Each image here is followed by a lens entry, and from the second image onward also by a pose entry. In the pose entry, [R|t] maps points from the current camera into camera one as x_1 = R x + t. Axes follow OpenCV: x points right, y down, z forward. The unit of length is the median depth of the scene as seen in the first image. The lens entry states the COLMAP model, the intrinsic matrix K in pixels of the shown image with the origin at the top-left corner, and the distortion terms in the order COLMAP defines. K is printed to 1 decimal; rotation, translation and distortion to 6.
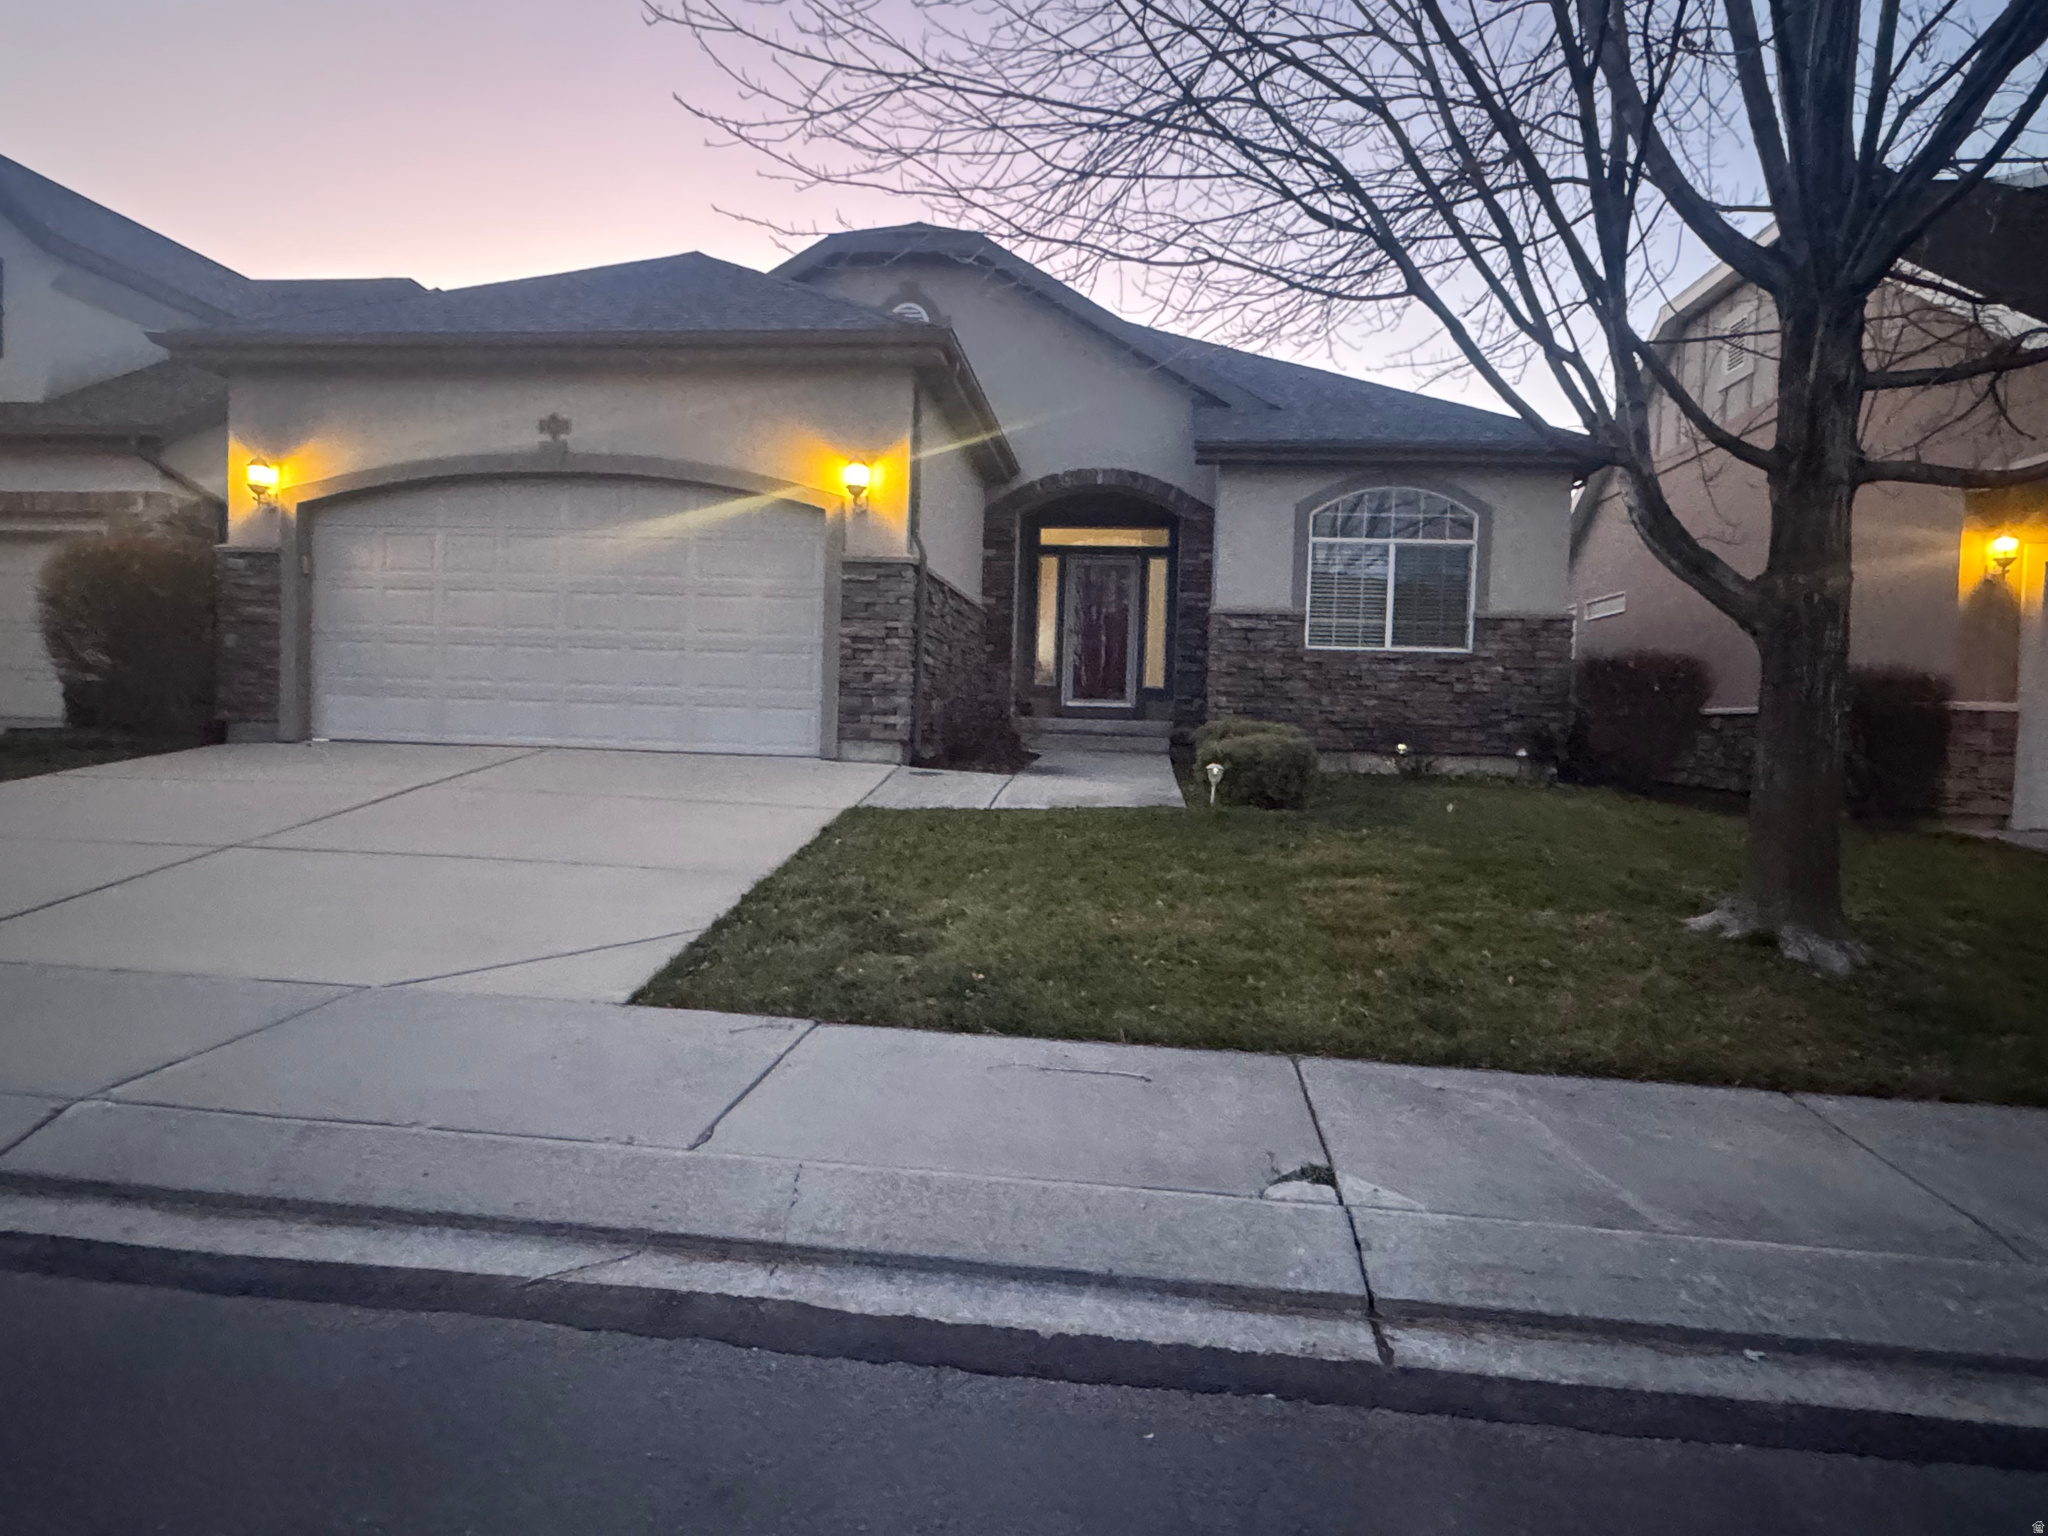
lens RADIAL K [[1189.2, 0, 1024.0], [0, 1189.2, 768.0], [0, 0, 1]] dist [-0.002890, -0.001957]
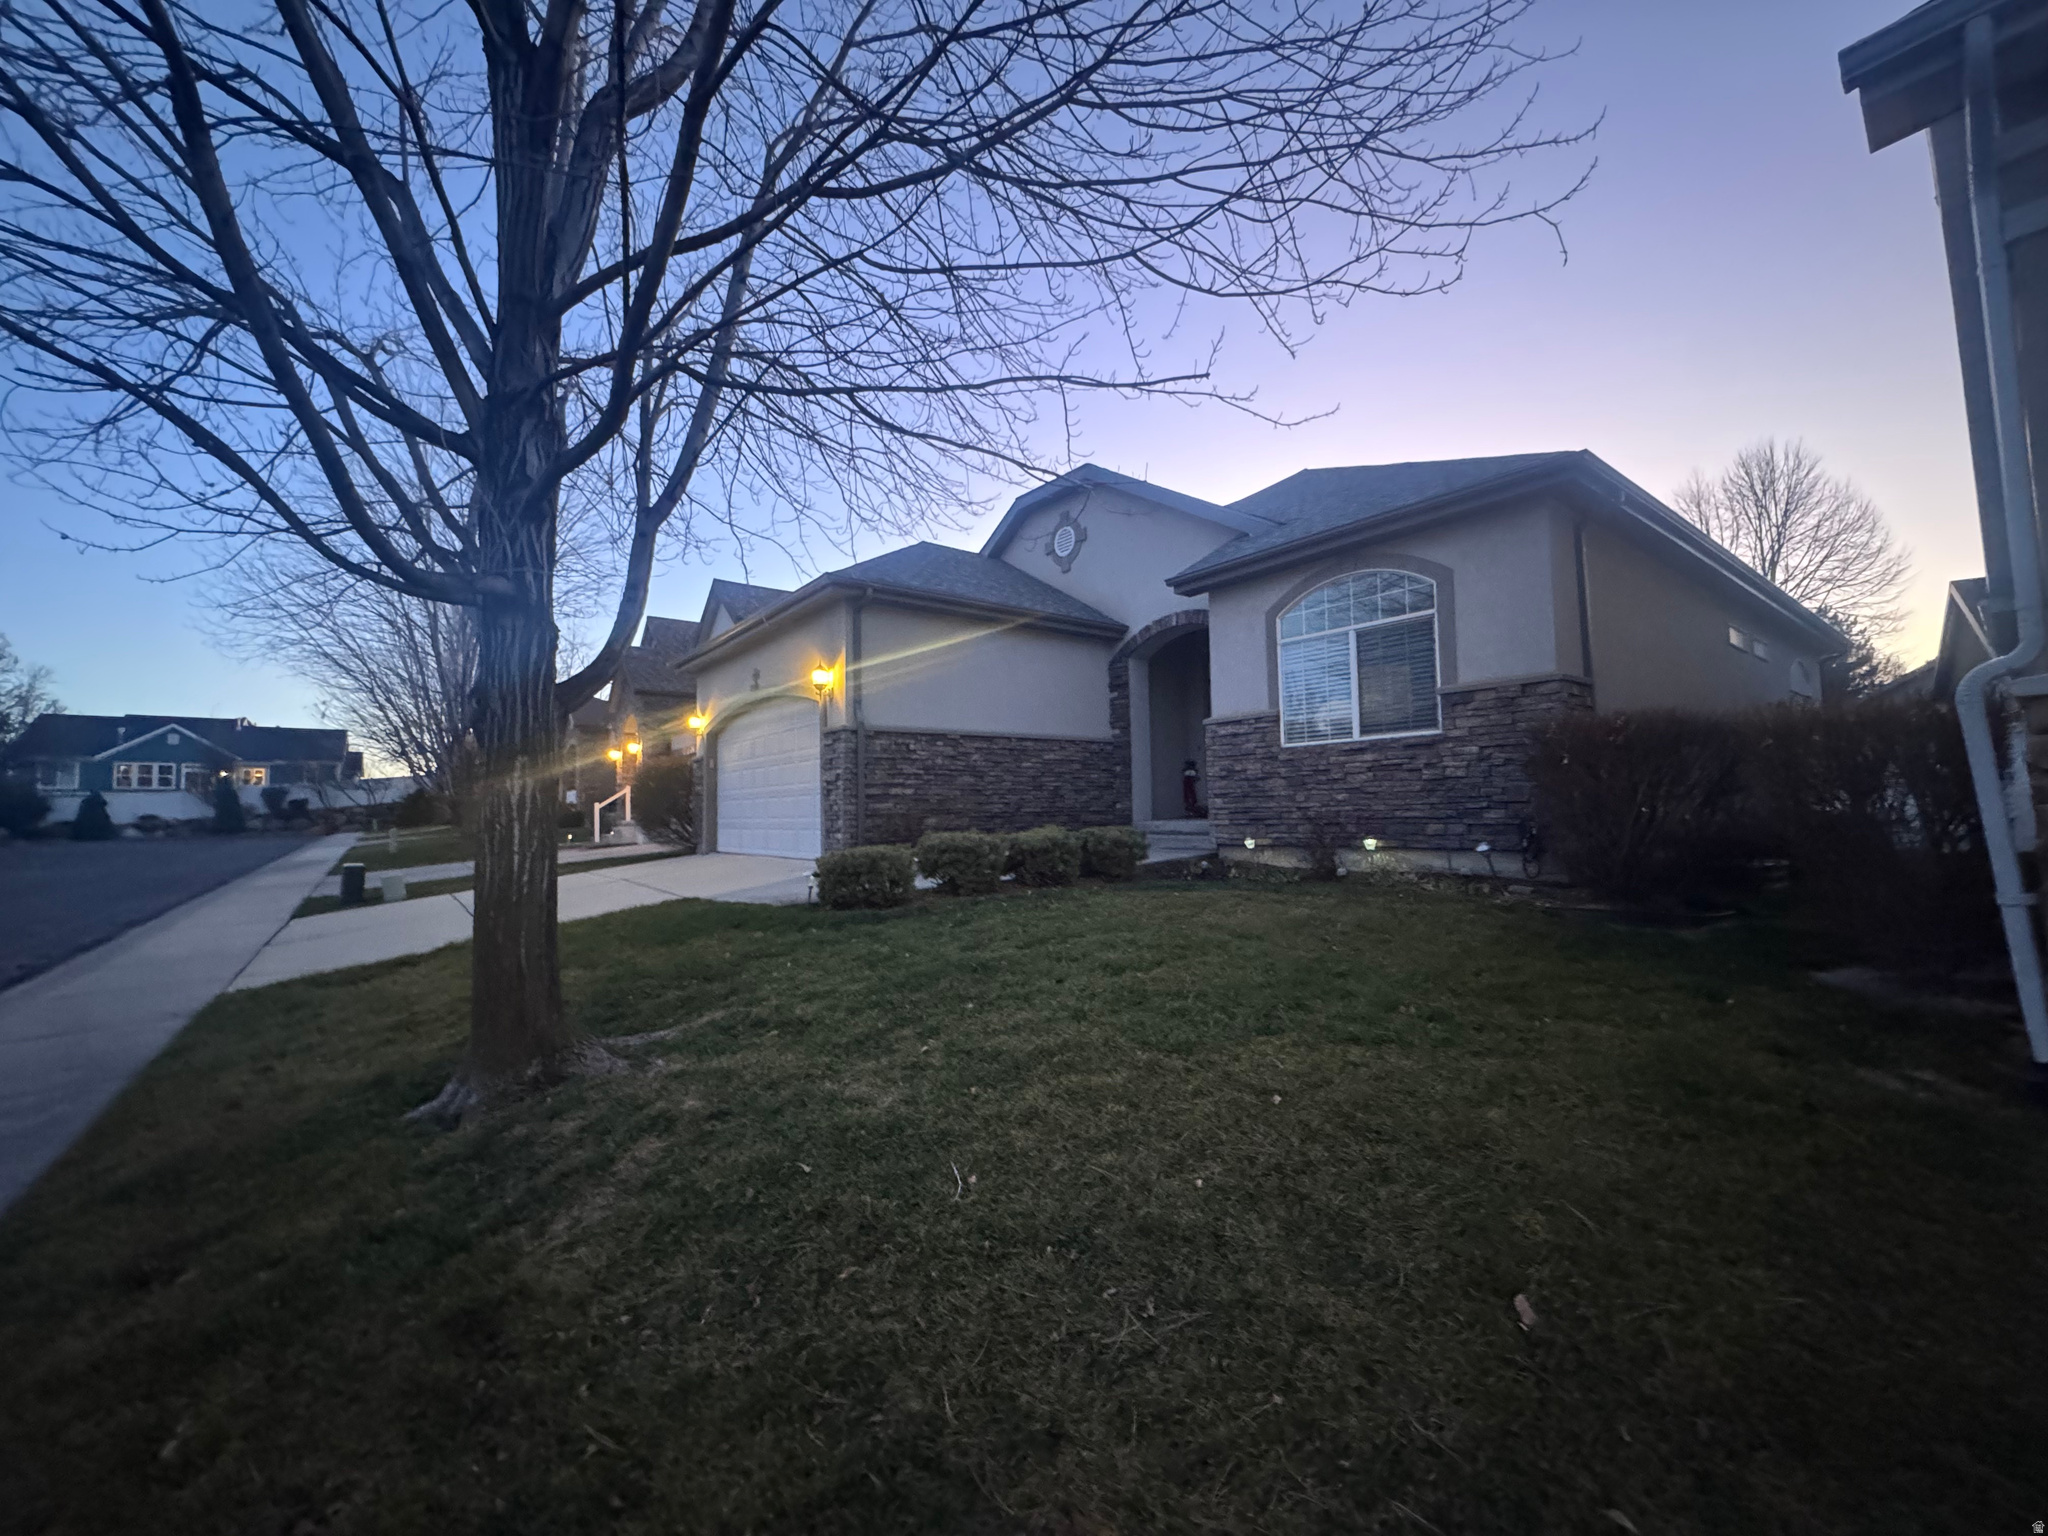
lens RADIAL K [[813.8, 0, 1024.0], [0, 813.8, 768.0], [0, 0, 1]] dist [-0.000882, 0.000088]
pose [[0.697887, -0.084748, -0.711177, 0.641145], [0.015424, 0.994523, -0.103377, -0.015073], [0.716042, 0.061177, 0.695371, 0.392826]]
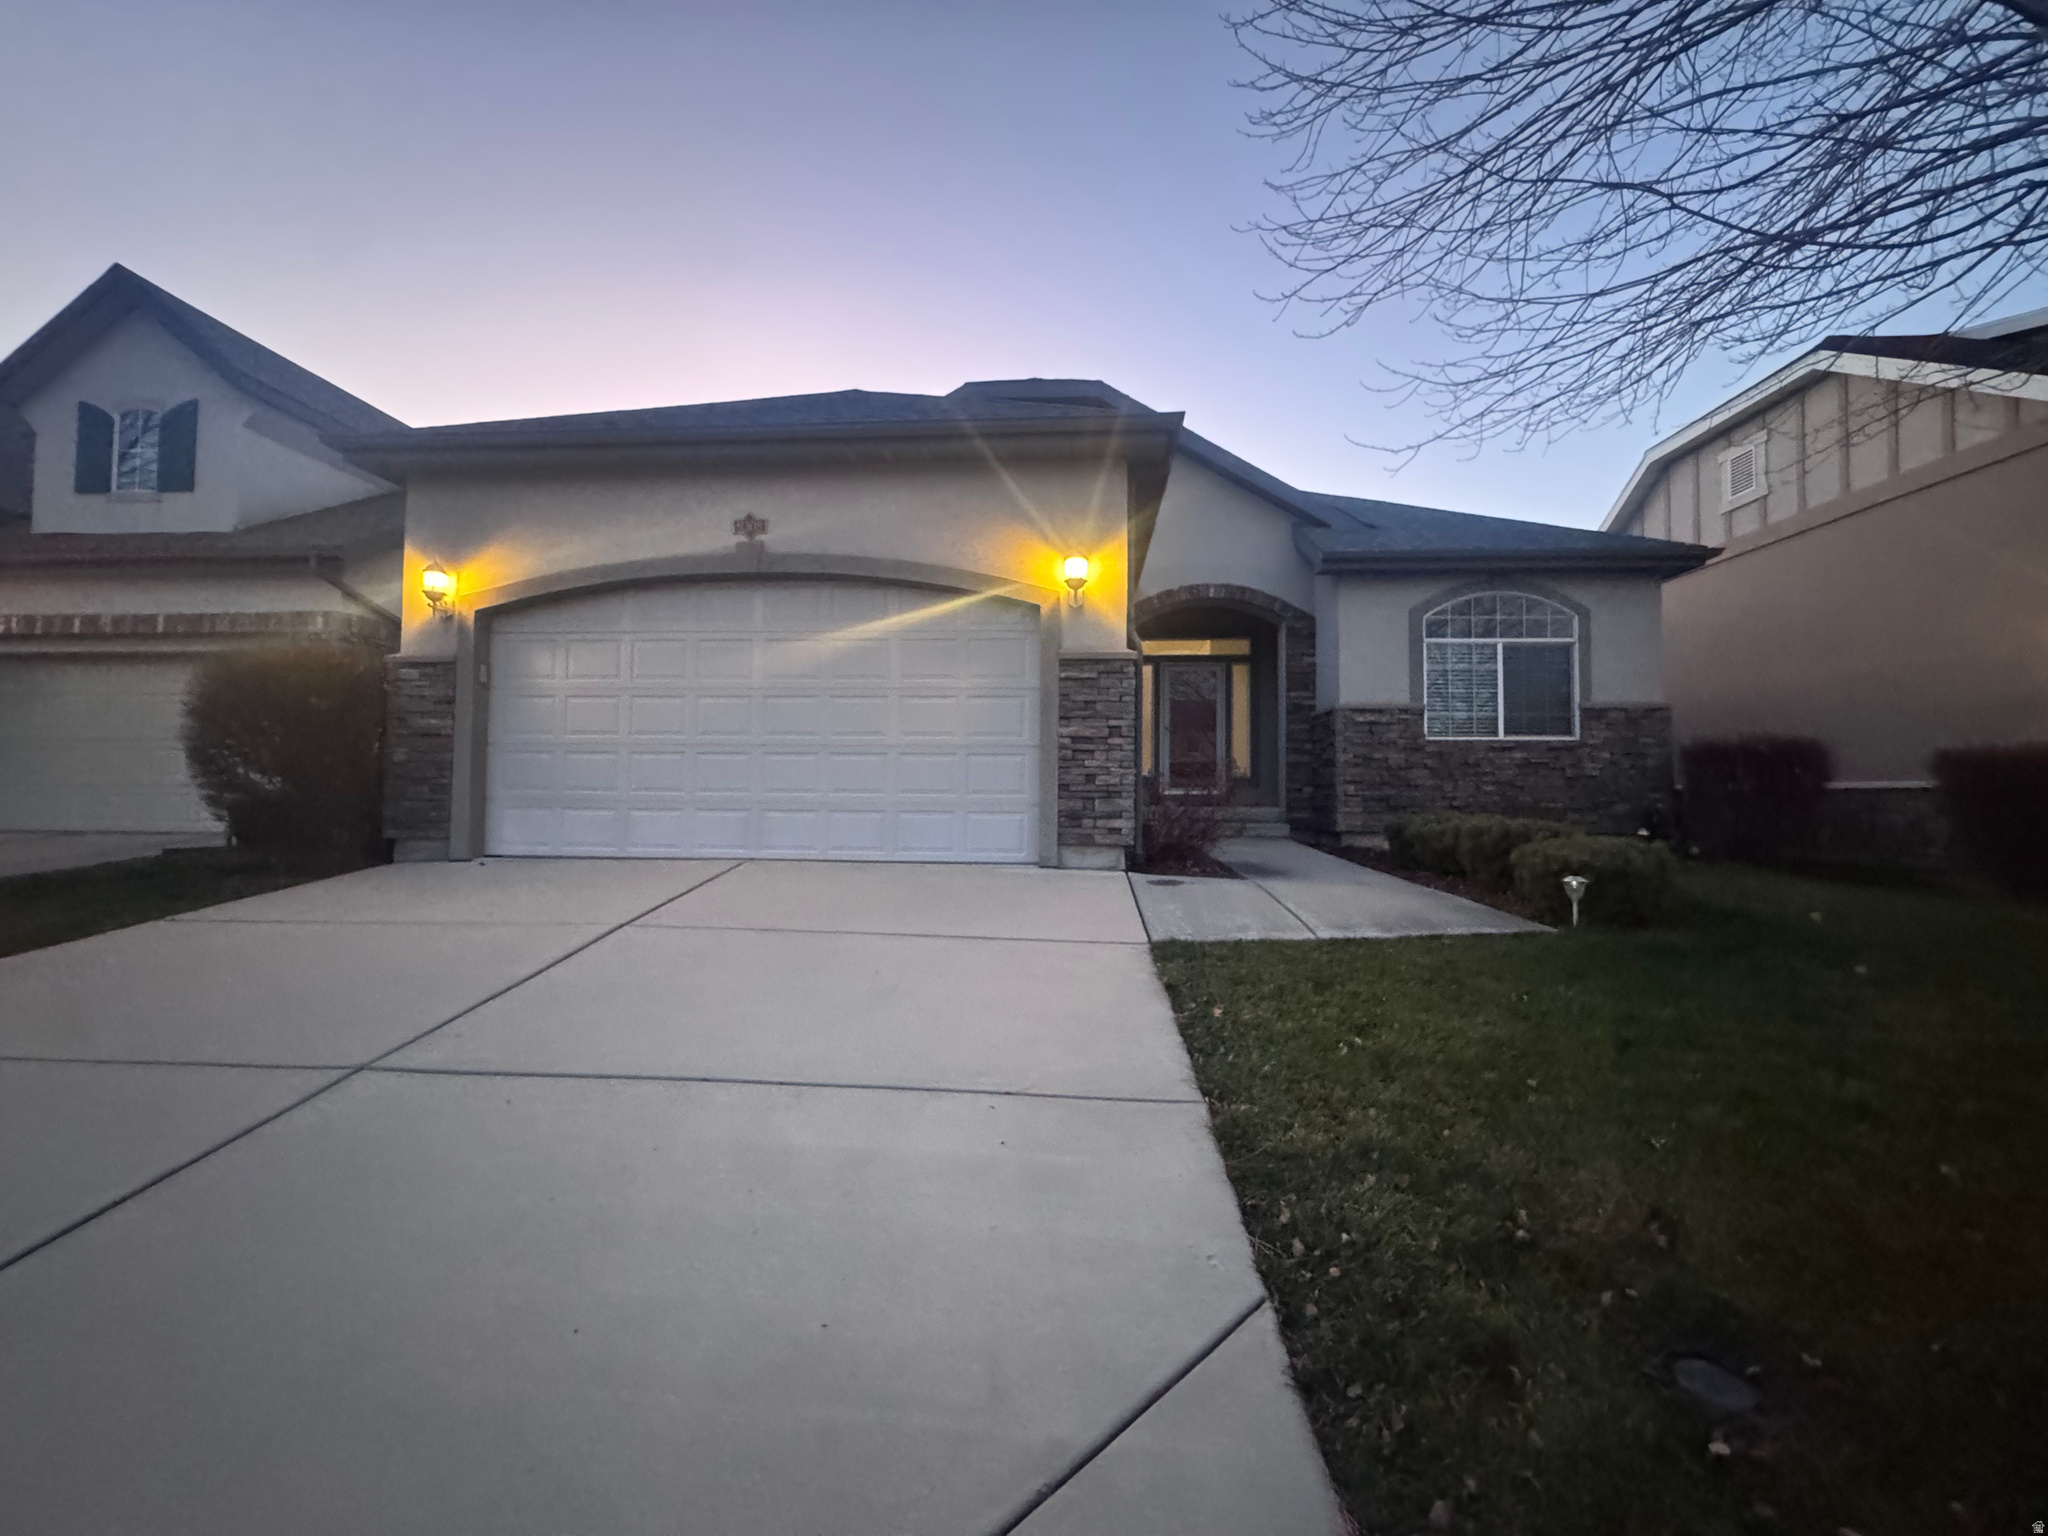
lens RADIAL K [[827.6, 0, 1024.4], [0, 827.6, 770.2], [0, 0, 1]] dist [-0.003880, -0.000400]
pose [[0.998968, -0.022018, 0.039714, -0.176857], [0.024673, 0.997405, -0.067635, -0.033905], [-0.038122, 0.068545, 0.996919, 0.291145]]
